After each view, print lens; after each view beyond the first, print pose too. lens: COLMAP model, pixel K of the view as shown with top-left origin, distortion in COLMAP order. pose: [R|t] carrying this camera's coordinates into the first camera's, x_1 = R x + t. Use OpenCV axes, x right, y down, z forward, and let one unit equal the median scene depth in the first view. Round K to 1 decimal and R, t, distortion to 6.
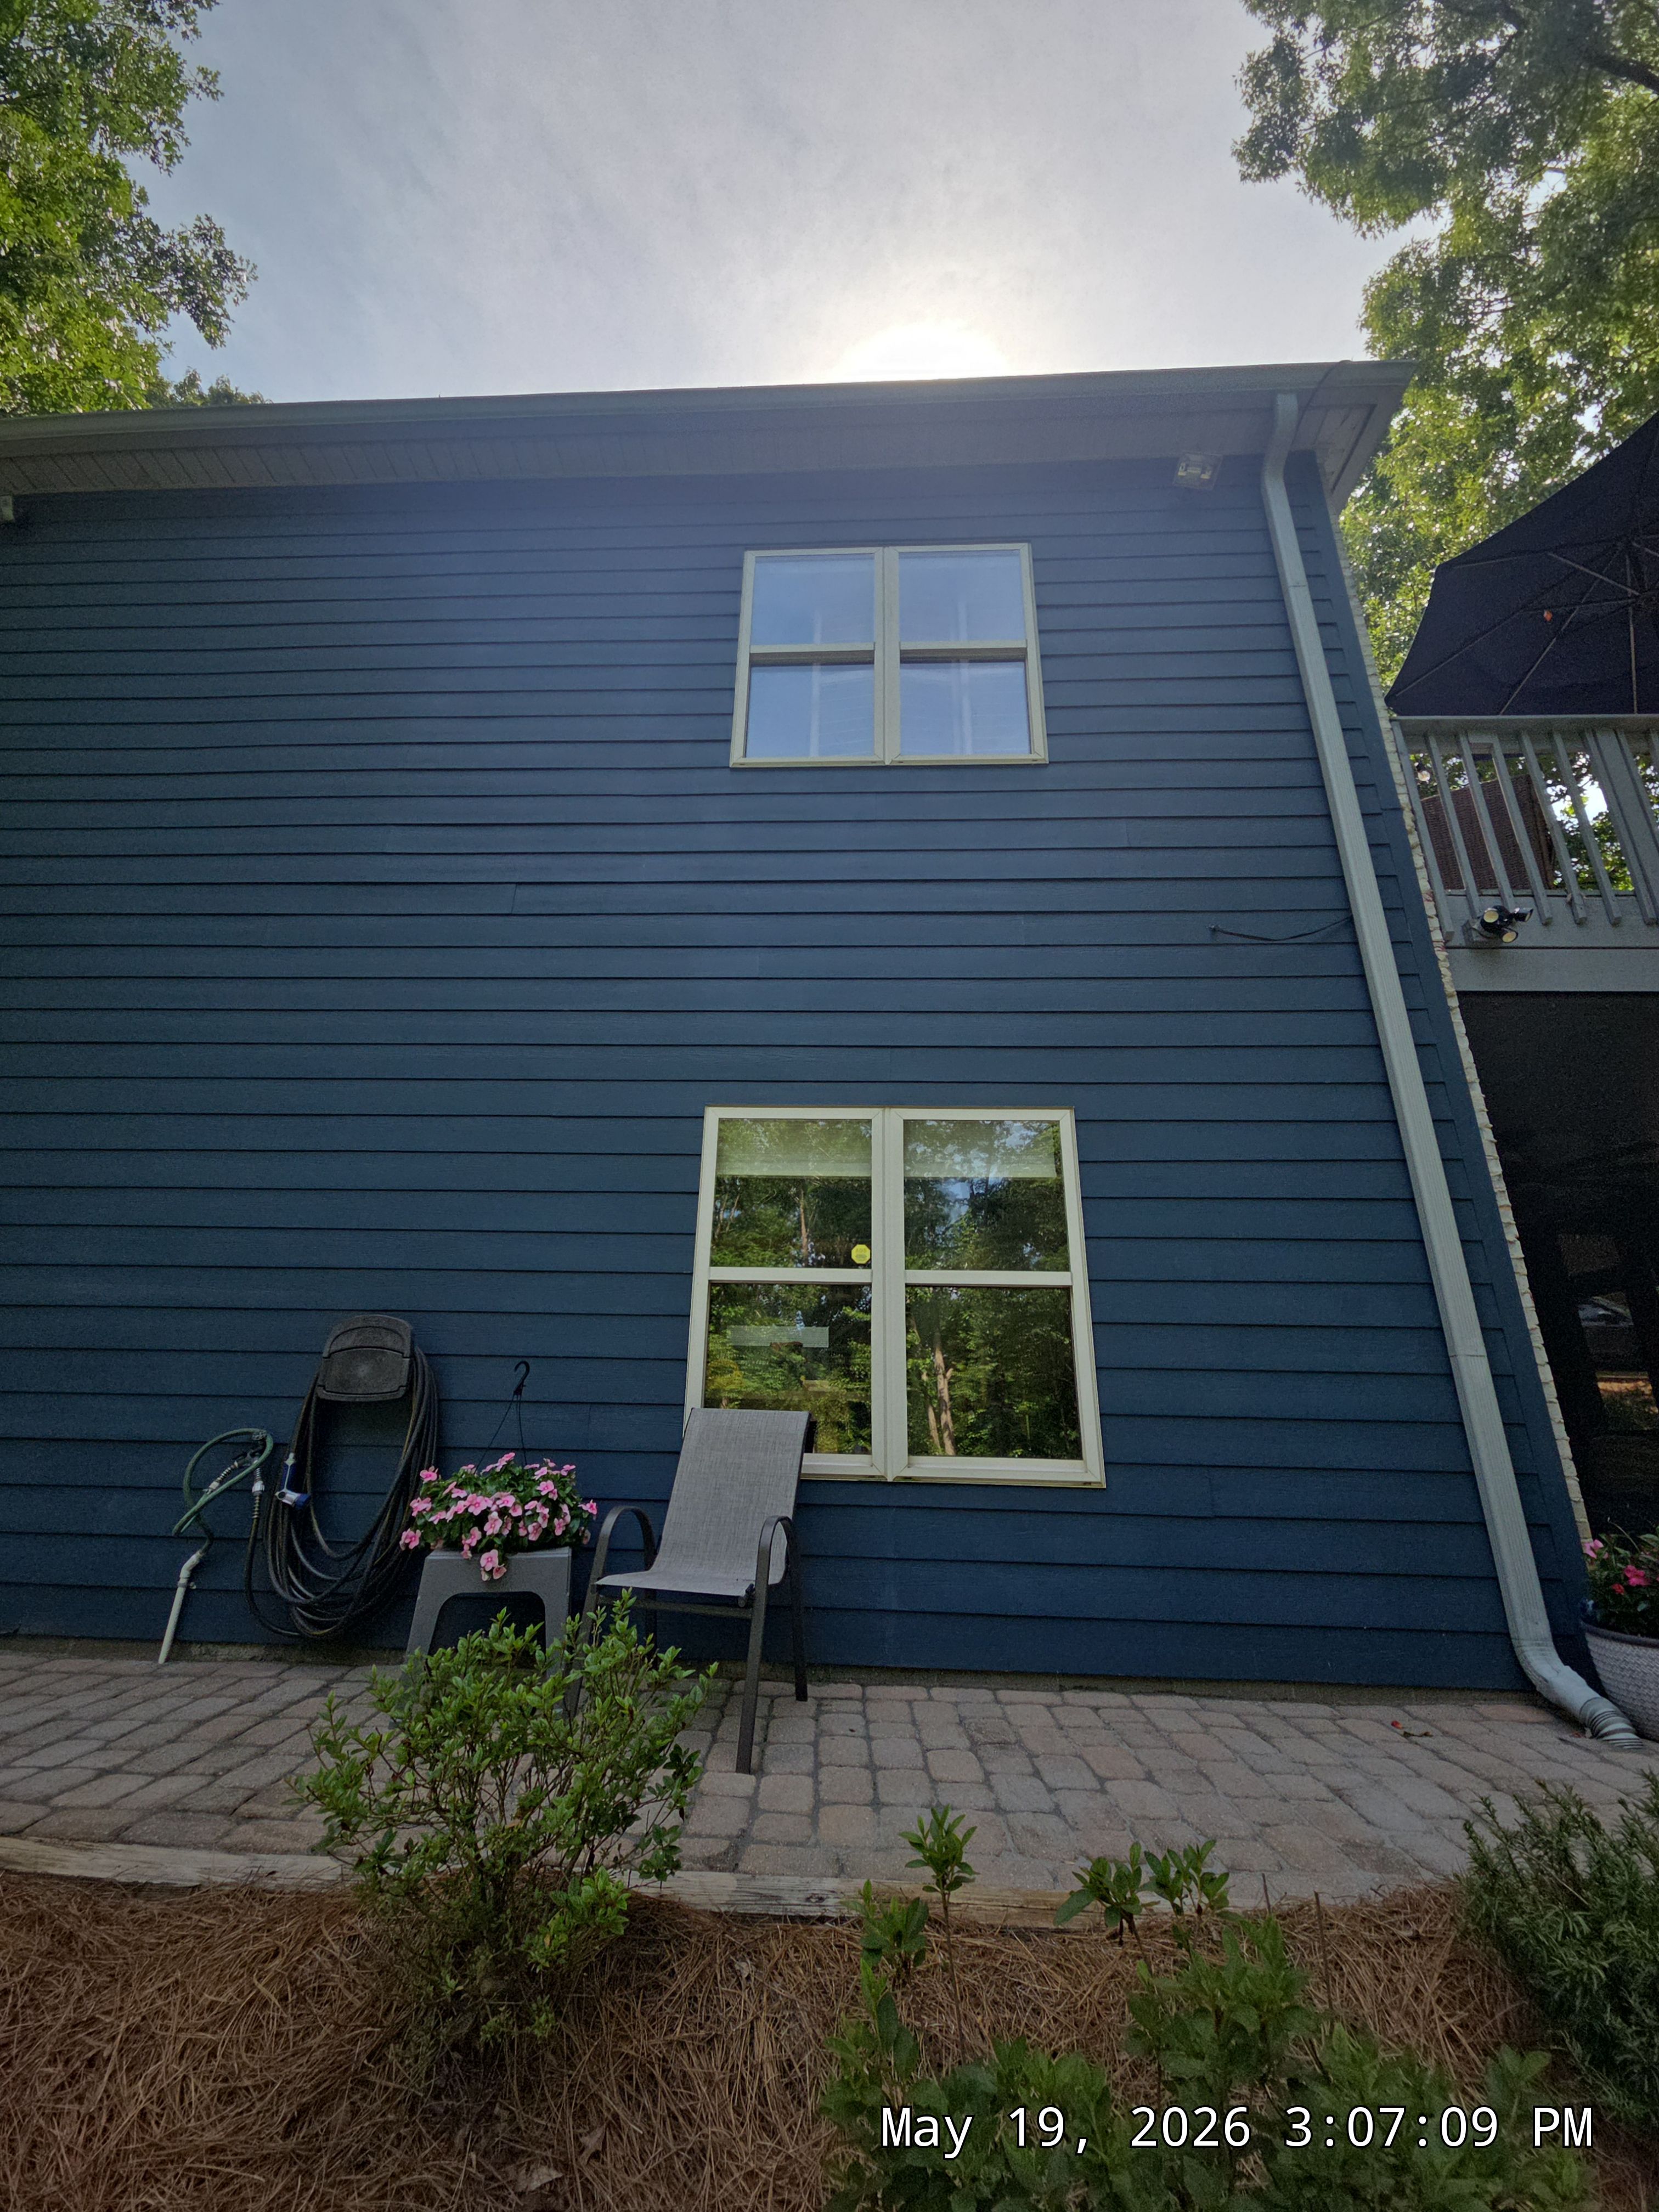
lens RADIAL K [[913.1, 0, 829.5], [0, 913.1, 1106.0], [0, 0, 1]] dist [0.022036, 0.000000]
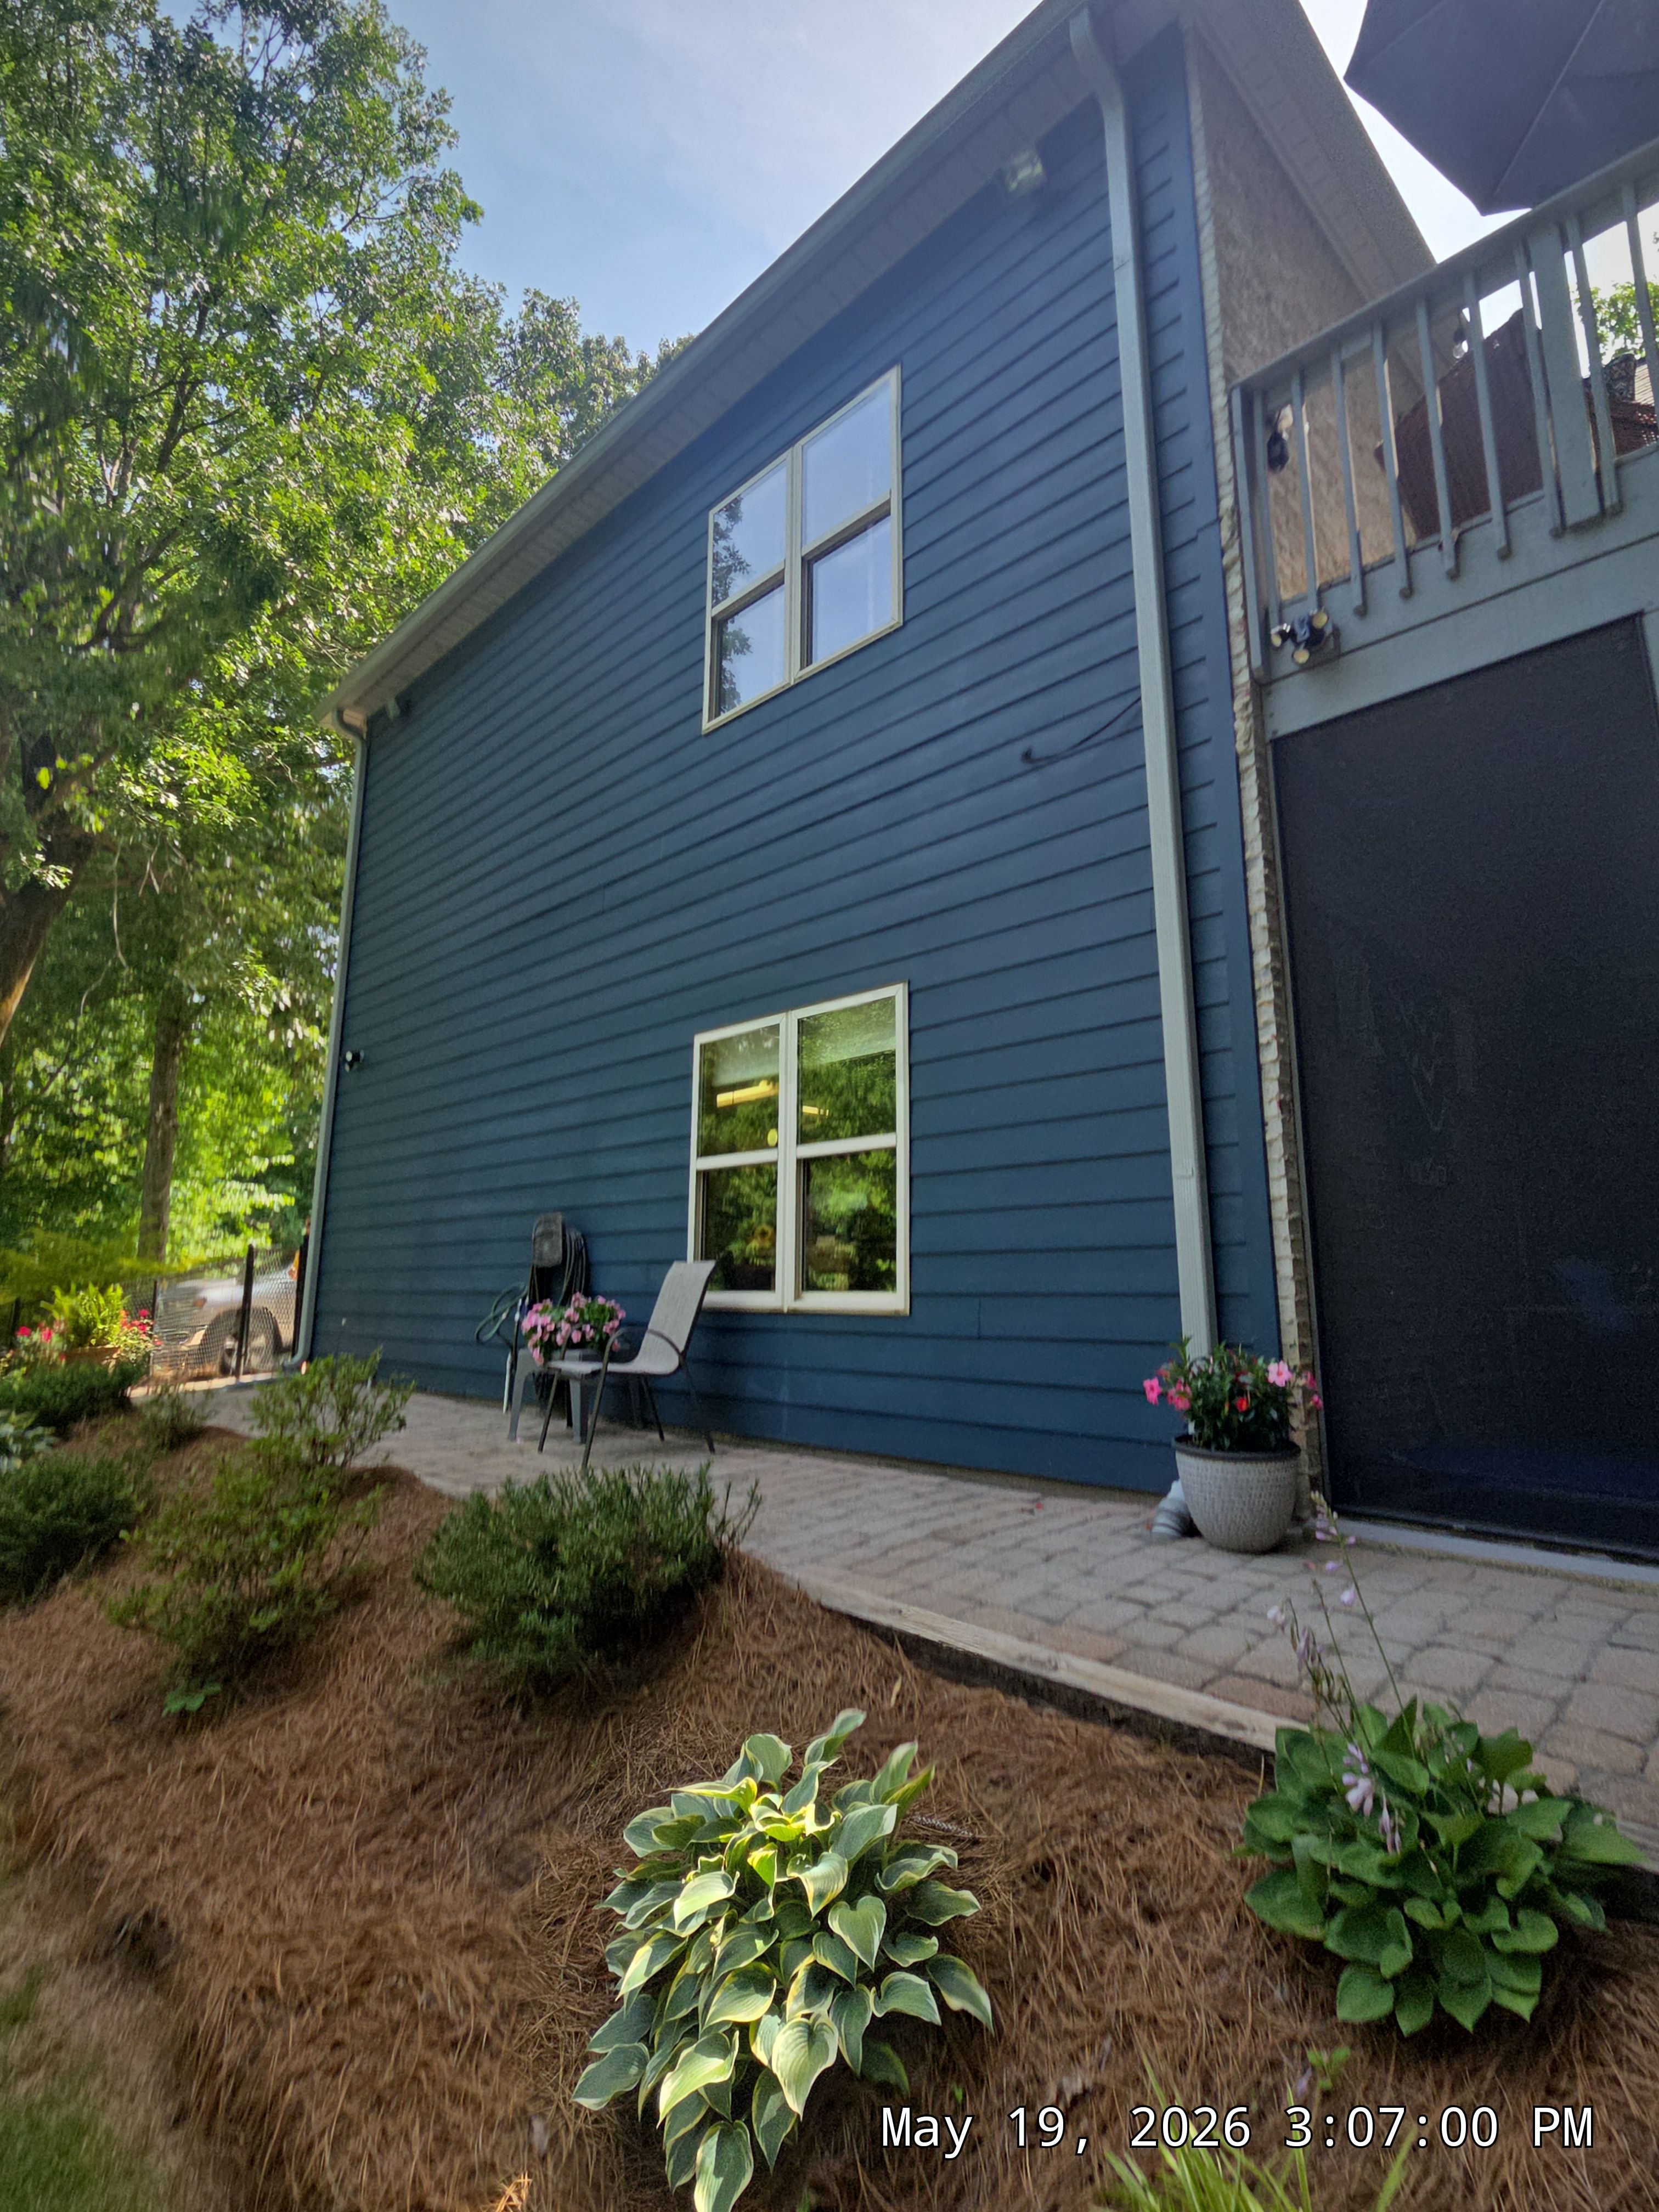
lens RADIAL K [[1042.1, 0, 829.5], [0, 1042.1, 1106.0], [0, 0, 1]] dist [-0.000134, 0.000149]
pose [[0.759055, -0.133047, -0.637286, 0.989747], [0.235080, 0.968863, 0.077727, 0.028663], [0.607102, -0.208812, 0.766697, -0.019644]]
